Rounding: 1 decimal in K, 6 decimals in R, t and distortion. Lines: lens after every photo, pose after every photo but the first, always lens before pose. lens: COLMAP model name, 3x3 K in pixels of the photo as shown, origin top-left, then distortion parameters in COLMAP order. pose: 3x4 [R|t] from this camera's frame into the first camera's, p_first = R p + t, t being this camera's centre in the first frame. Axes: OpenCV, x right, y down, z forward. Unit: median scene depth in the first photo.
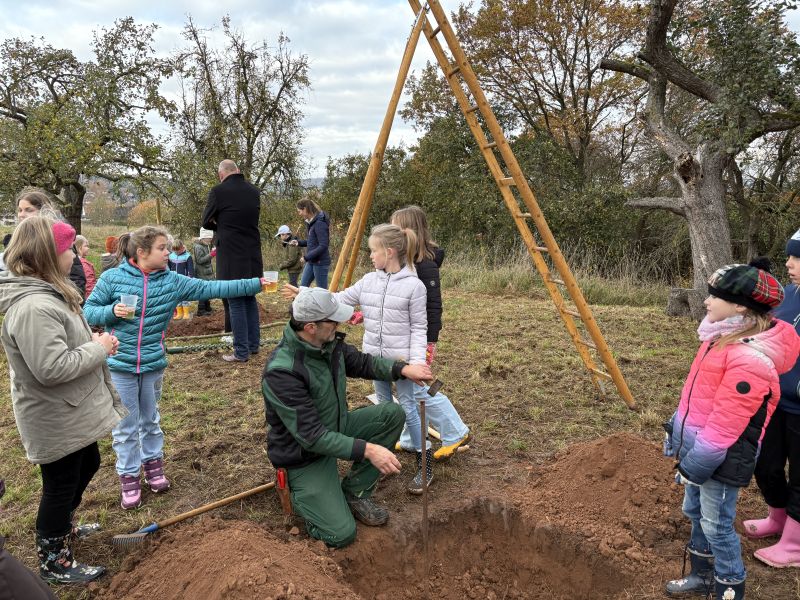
lens RADIAL K [[605.3, 0, 392.2], [0, 605.3, 298.2], [0, 0, 1]] dist [0.058096, -0.063157]
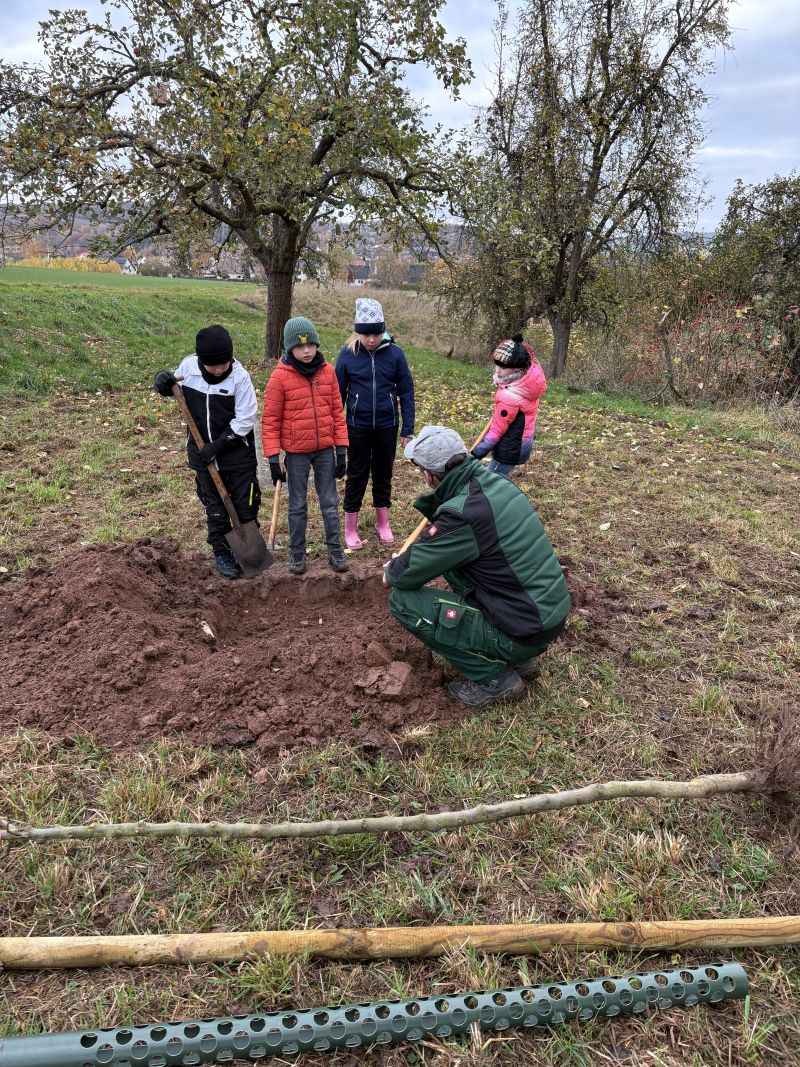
lens RADIAL K [[807.3, 0, 404.2], [0, 807.3, 528.5], [0, 0, 1]] dist [0.058096, -0.063157]
pose [[0.907247, 0.166973, -0.386036, -0.046493], [-0.105805, 0.978911, 0.174752, -0.026230], [0.407074, -0.117699, 0.905780, 0.197577]]
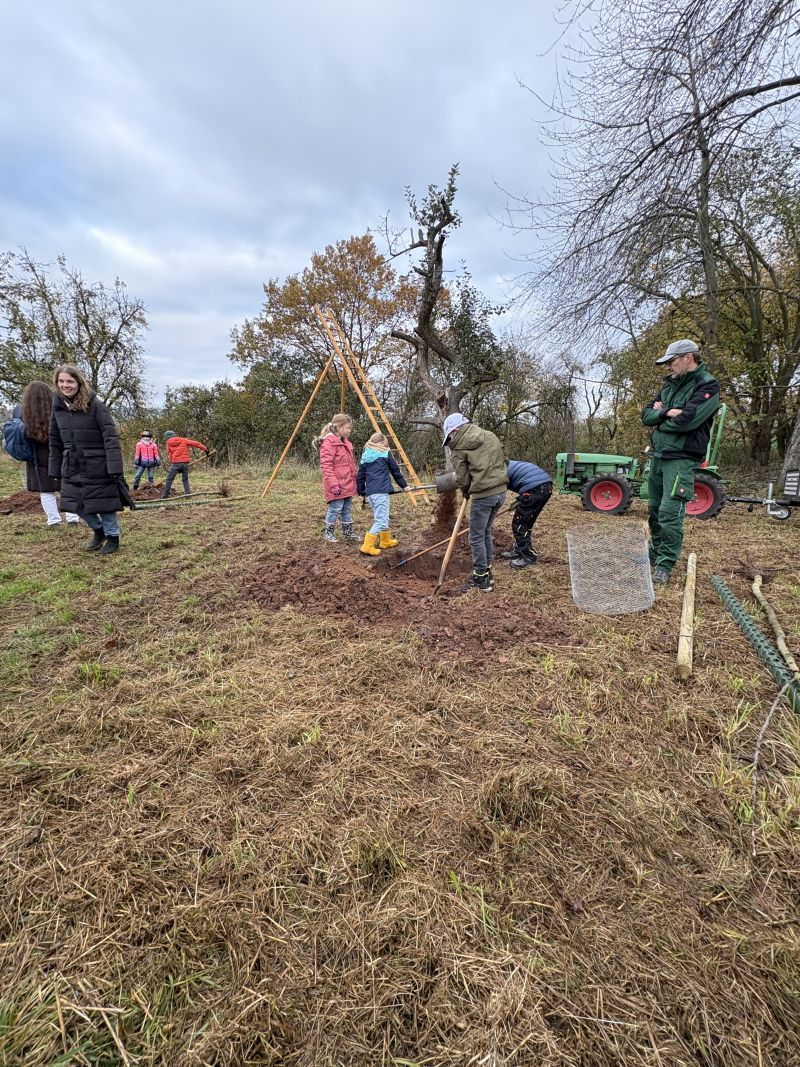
lens RADIAL K [[425.6, 0, 401.2], [0, 425.6, 536.9], [0, 0, 1]] dist [-0.001718, -0.000559]
pose [[0.910403, -0.073043, 0.407223, -0.050765], [0.039227, 0.995097, 0.090792, 0.020970], [-0.411858, -0.066683, 0.908805, -0.028405]]
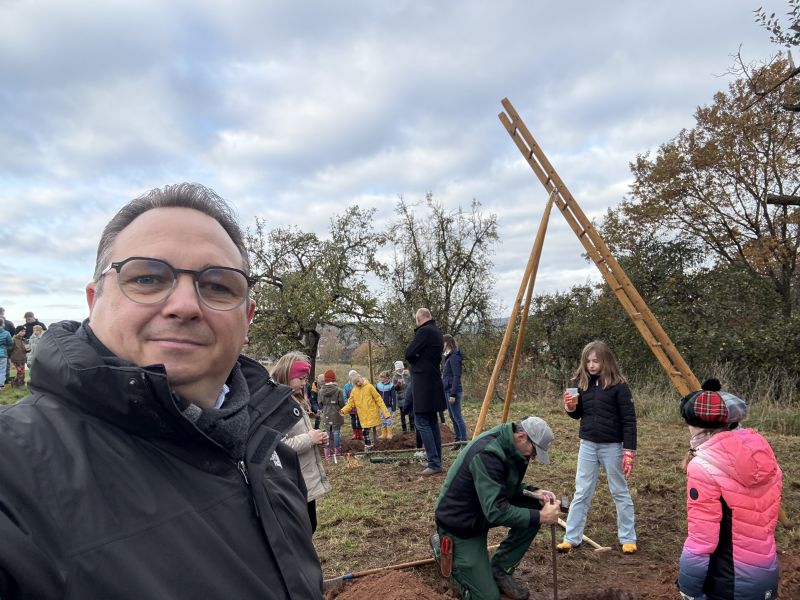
lens RADIAL K [[564.4, 0, 392.0], [0, 564.4, 312.9], [0, 0, 1]] dist [0.058588, -0.031487]
pose [[0.944518, -0.048586, -0.324846, 0.015658], [-0.018294, 0.979683, -0.199718, 0.005122], [0.327949, 0.194580, 0.924439, -0.029472]]
